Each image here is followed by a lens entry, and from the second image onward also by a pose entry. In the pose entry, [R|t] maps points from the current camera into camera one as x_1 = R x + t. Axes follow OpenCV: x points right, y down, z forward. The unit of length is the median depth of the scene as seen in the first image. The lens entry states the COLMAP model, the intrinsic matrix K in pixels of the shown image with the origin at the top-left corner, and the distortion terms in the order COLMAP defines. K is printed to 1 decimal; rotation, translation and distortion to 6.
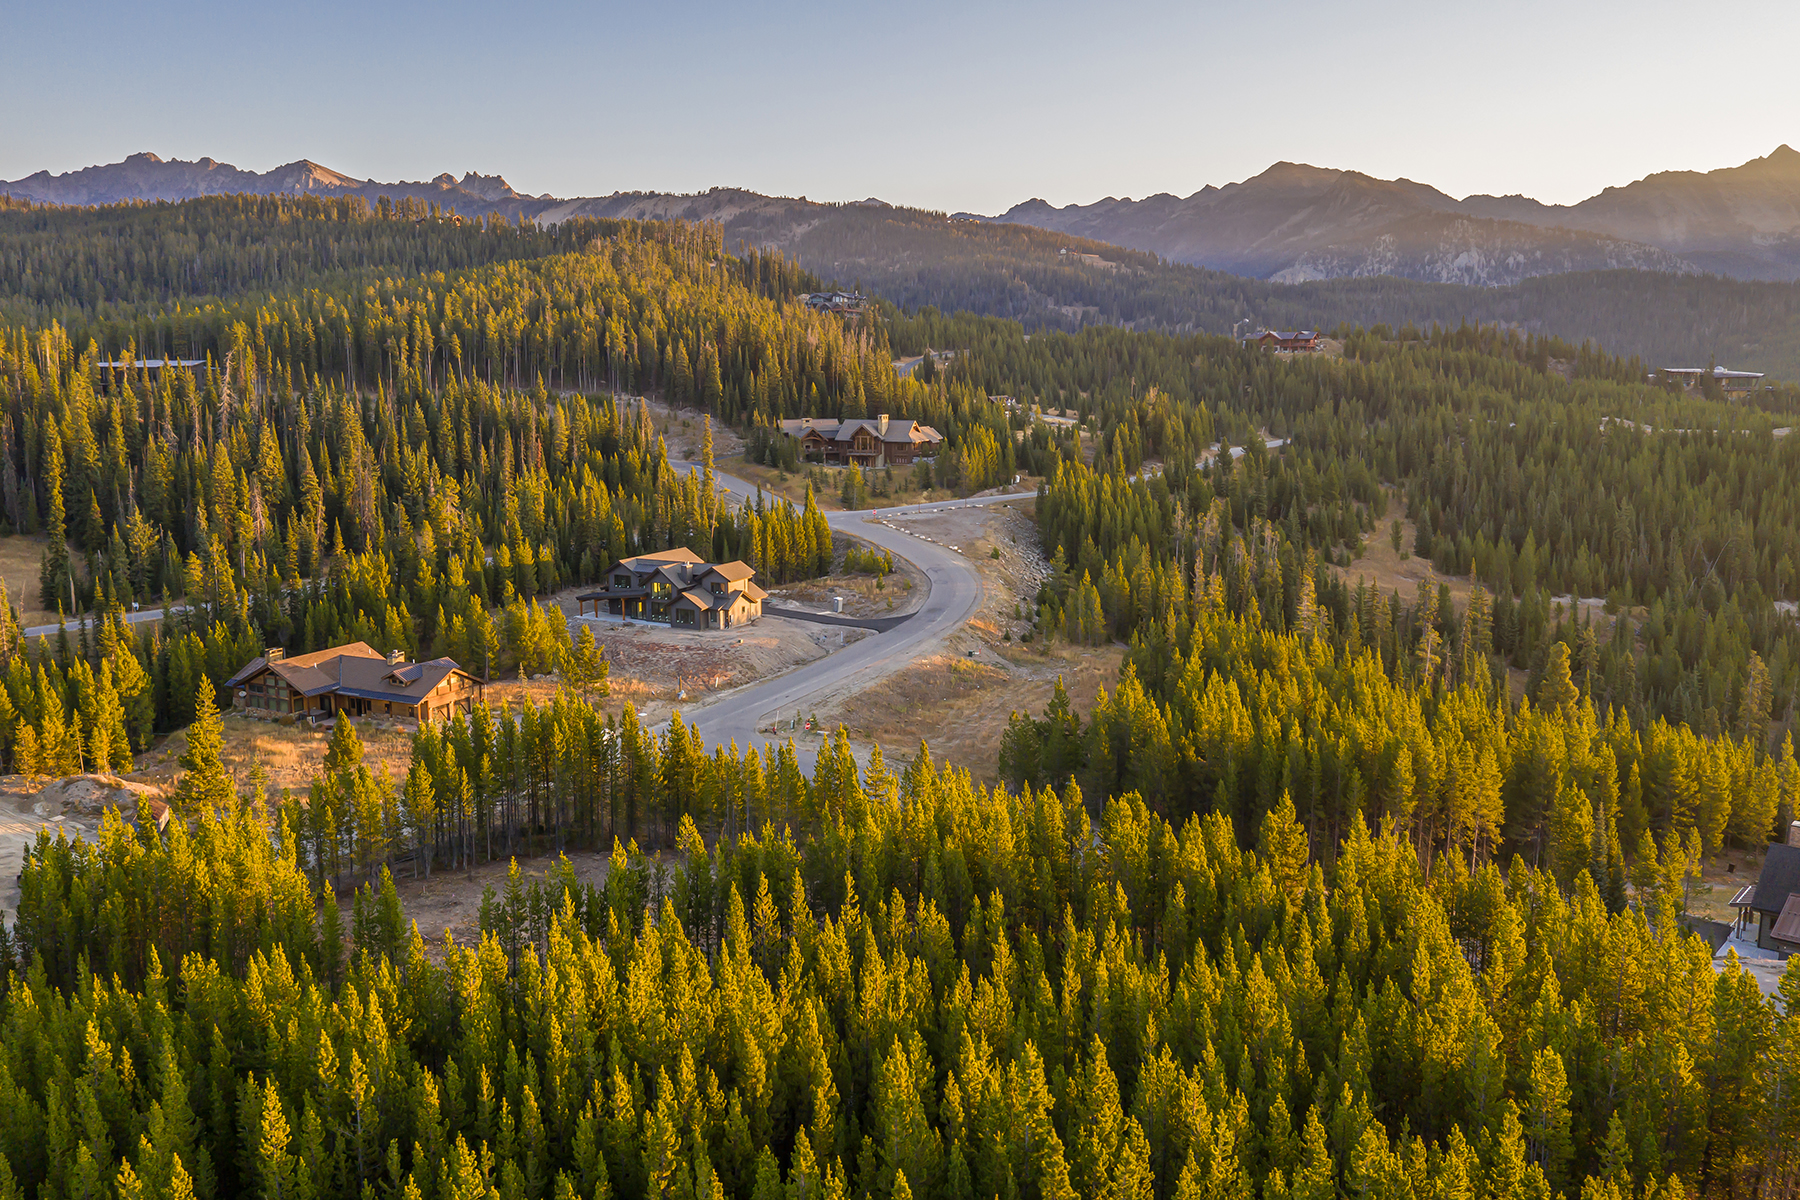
lens RADIAL K [[1421.7, 0, 900.0], [0, 1421.7, 600.0], [0, 0, 1]] dist [-0.059789, 0.033340]
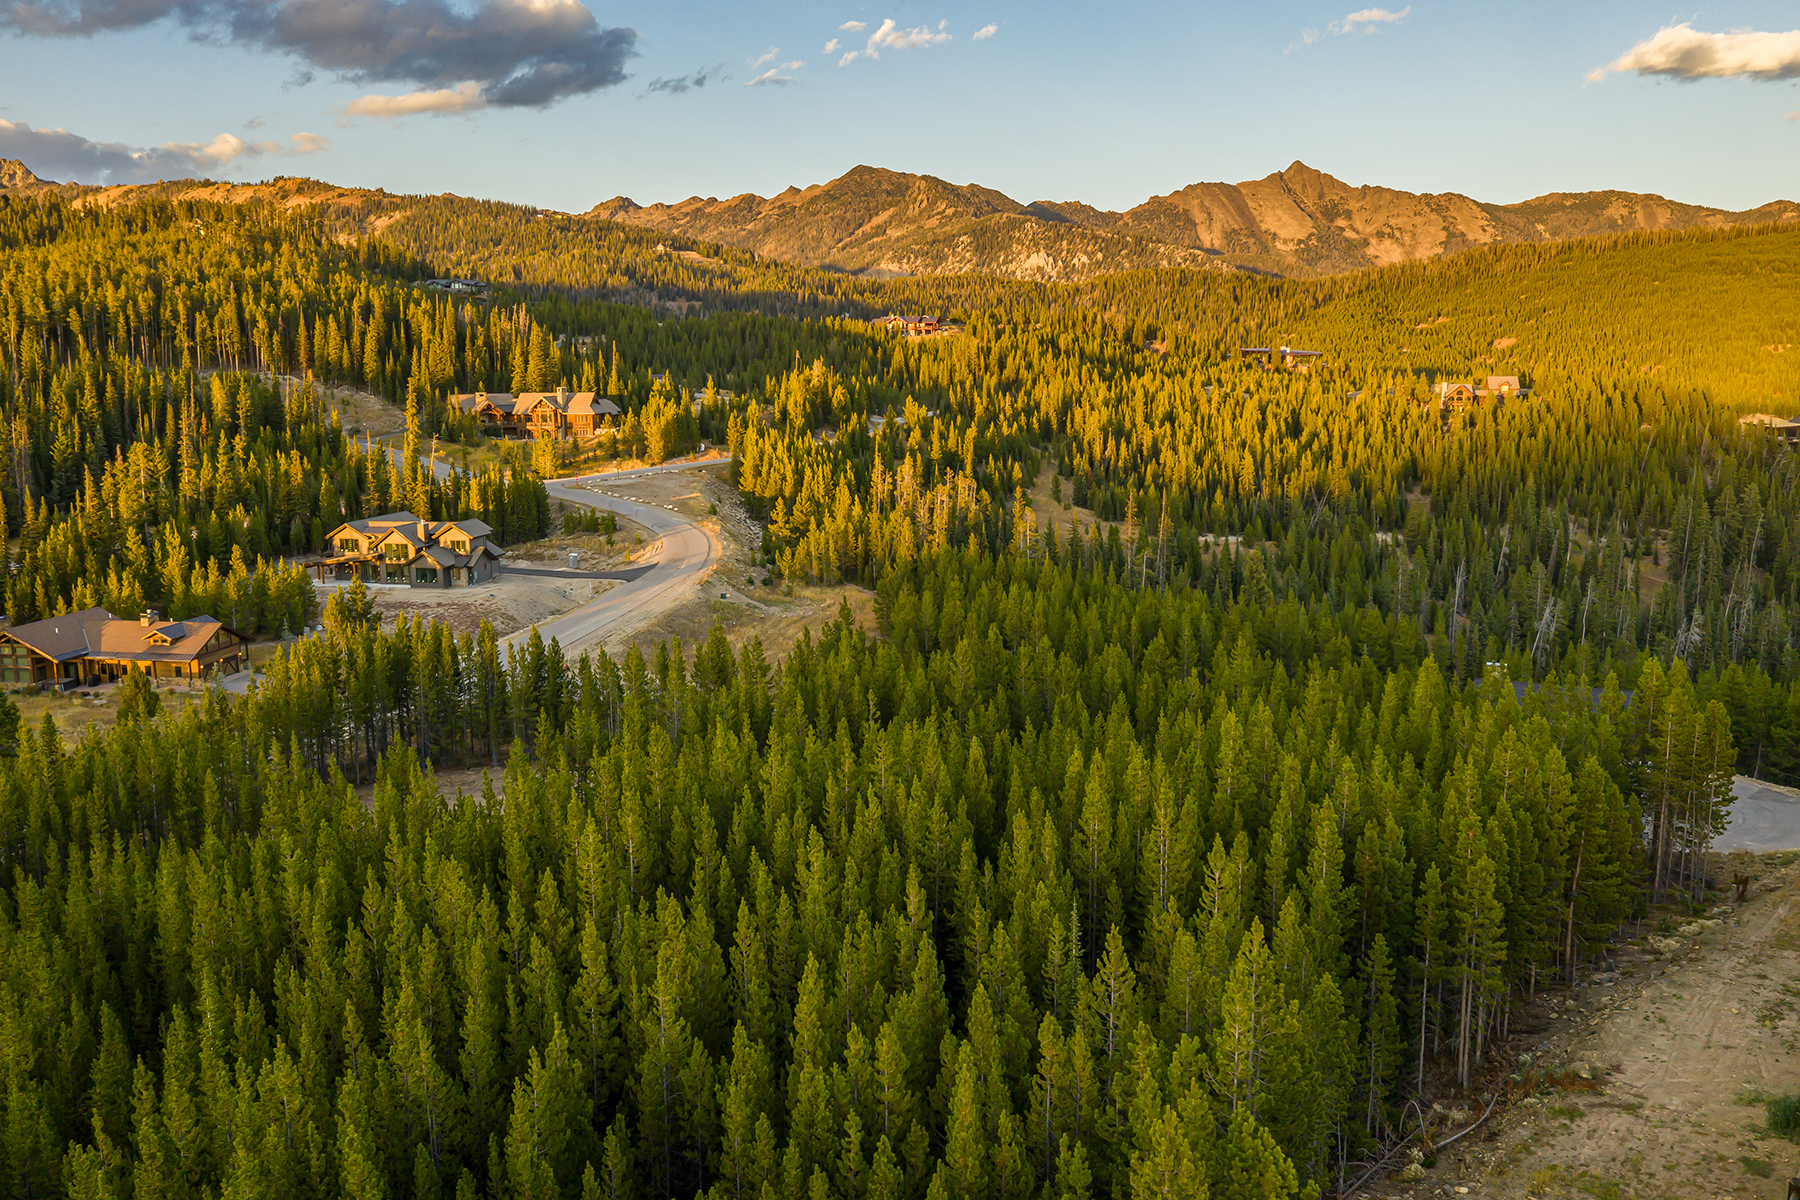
lens RADIAL K [[1421.7, 0, 900.0], [0, 1421.7, 600.0], [0, 0, 1]] dist [-0.059789, 0.033340]
pose [[0.959163, -0.052132, 0.278010, -0.061312], [0.052415, 0.998605, 0.006418, 0.021950], [-0.277957, 0.008416, 0.960557, -0.015079]]
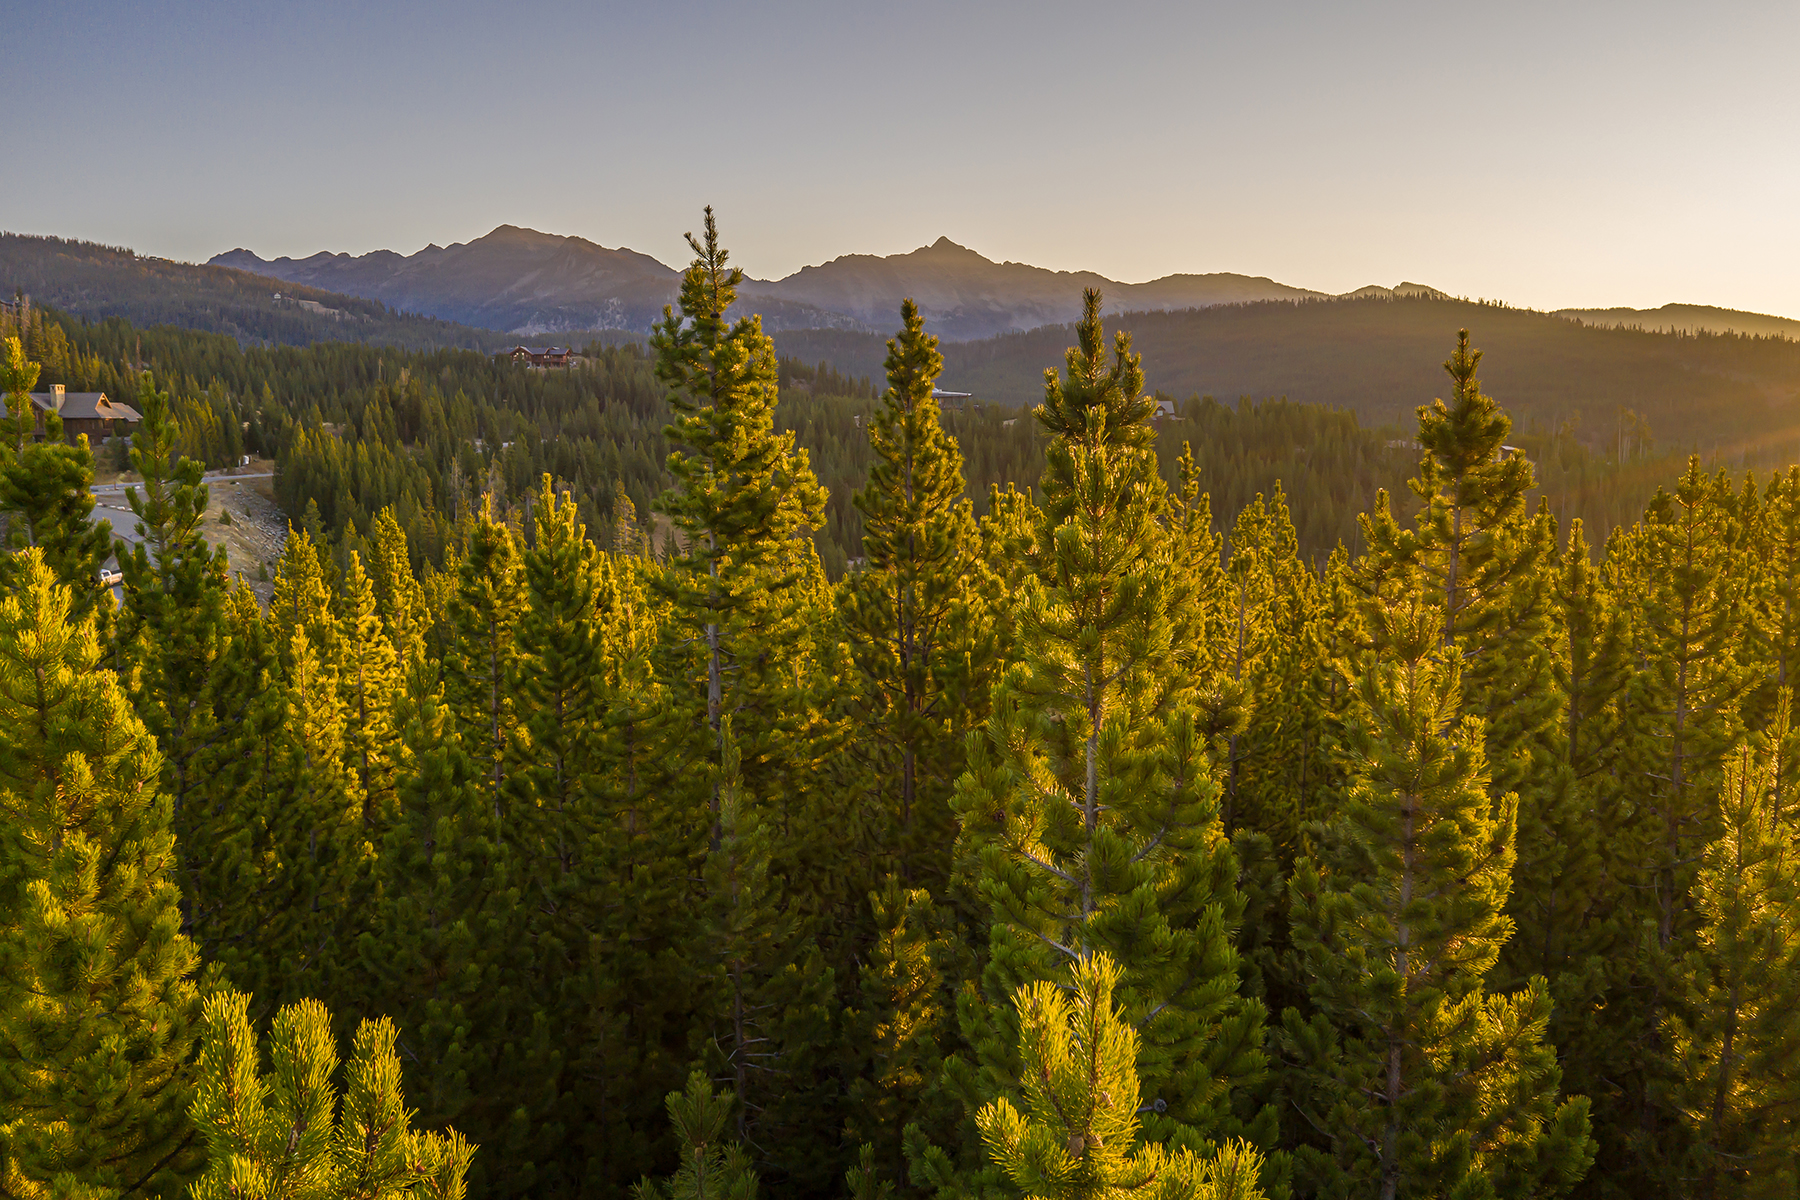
lens RADIAL K [[1421.1, 0, 904.1], [0, 1421.1, 594.5], [0, 0, 1]] dist [-0.037597, 0.003210]
pose [[0.864708, -0.054762, 0.499281, -0.000057], [0.081552, 0.996156, -0.031981, 0.043756], [-0.495610, 0.068371, 0.865850, 0.089565]]
